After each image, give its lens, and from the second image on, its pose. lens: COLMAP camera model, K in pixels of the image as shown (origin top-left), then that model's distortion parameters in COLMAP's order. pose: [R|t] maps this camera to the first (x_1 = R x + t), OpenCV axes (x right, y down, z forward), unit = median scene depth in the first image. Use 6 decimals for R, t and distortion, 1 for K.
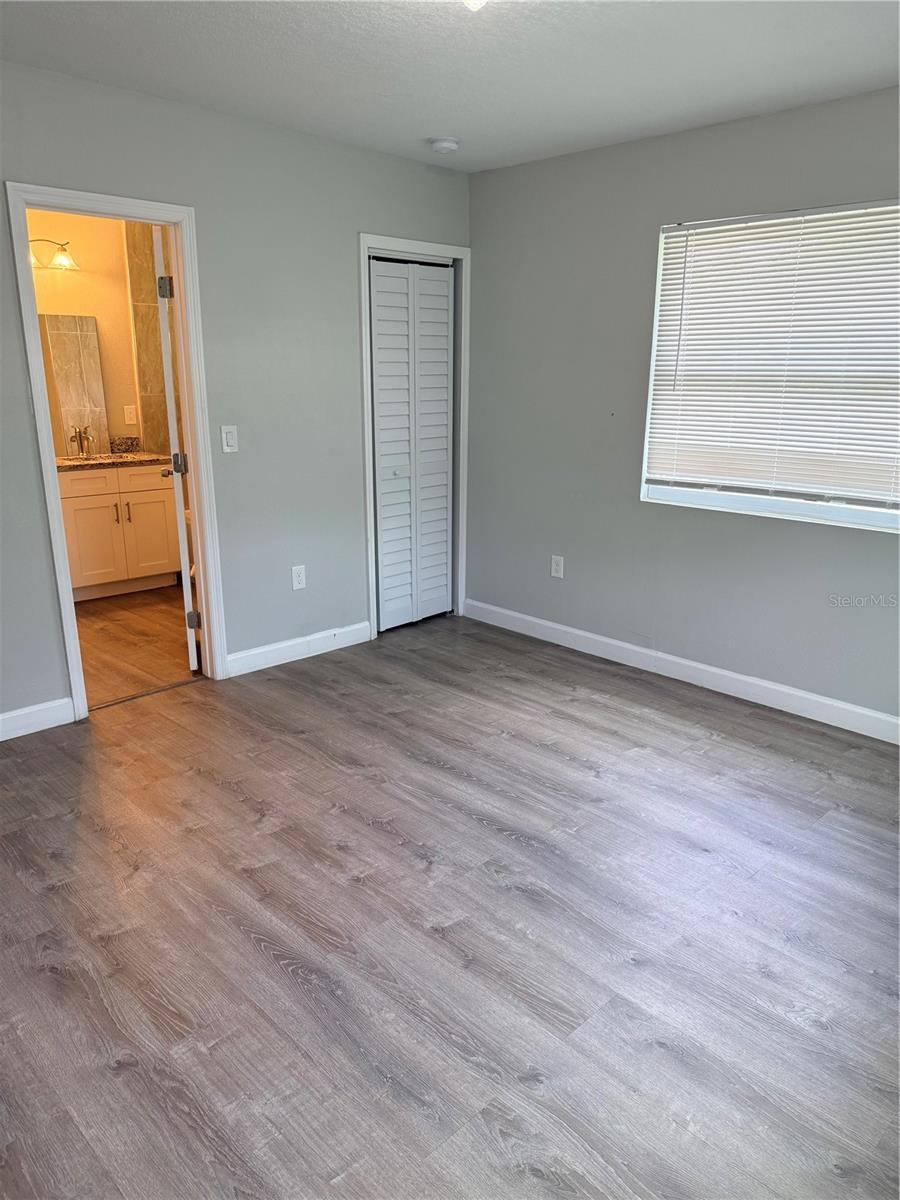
lens RADIAL K [[826.7, 0, 458.2], [0, 826.7, 600.2], [0, 0, 1]] dist [0.135931, -0.217140]
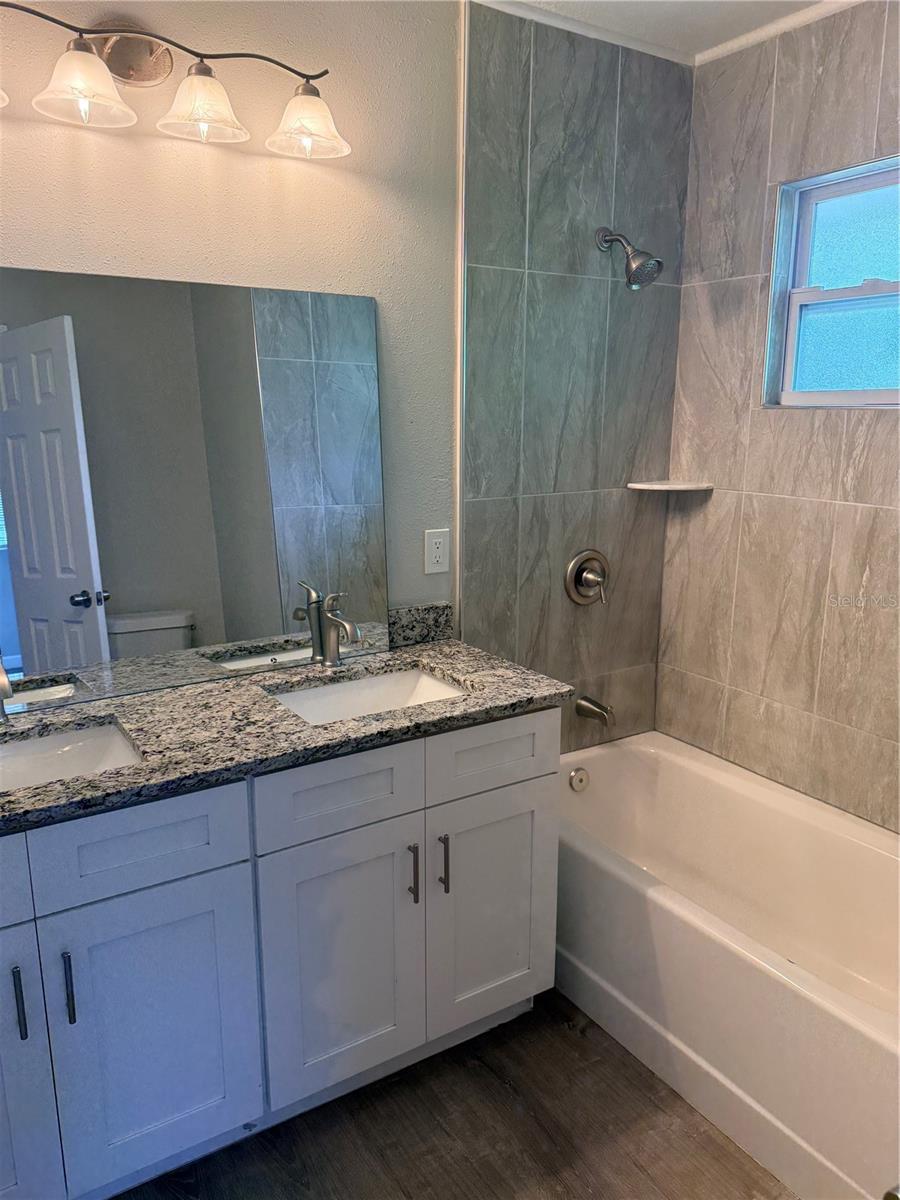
lens RADIAL K [[826.7, 0, 458.2], [0, 826.7, 600.2], [0, 0, 1]] dist [0.135931, -0.217140]
pose [[0.979202, 0.037889, -0.199319, -0.283777], [-0.047296, 0.997970, -0.042645, -0.170119], [0.197298, 0.051185, 0.979006, 0.585831]]
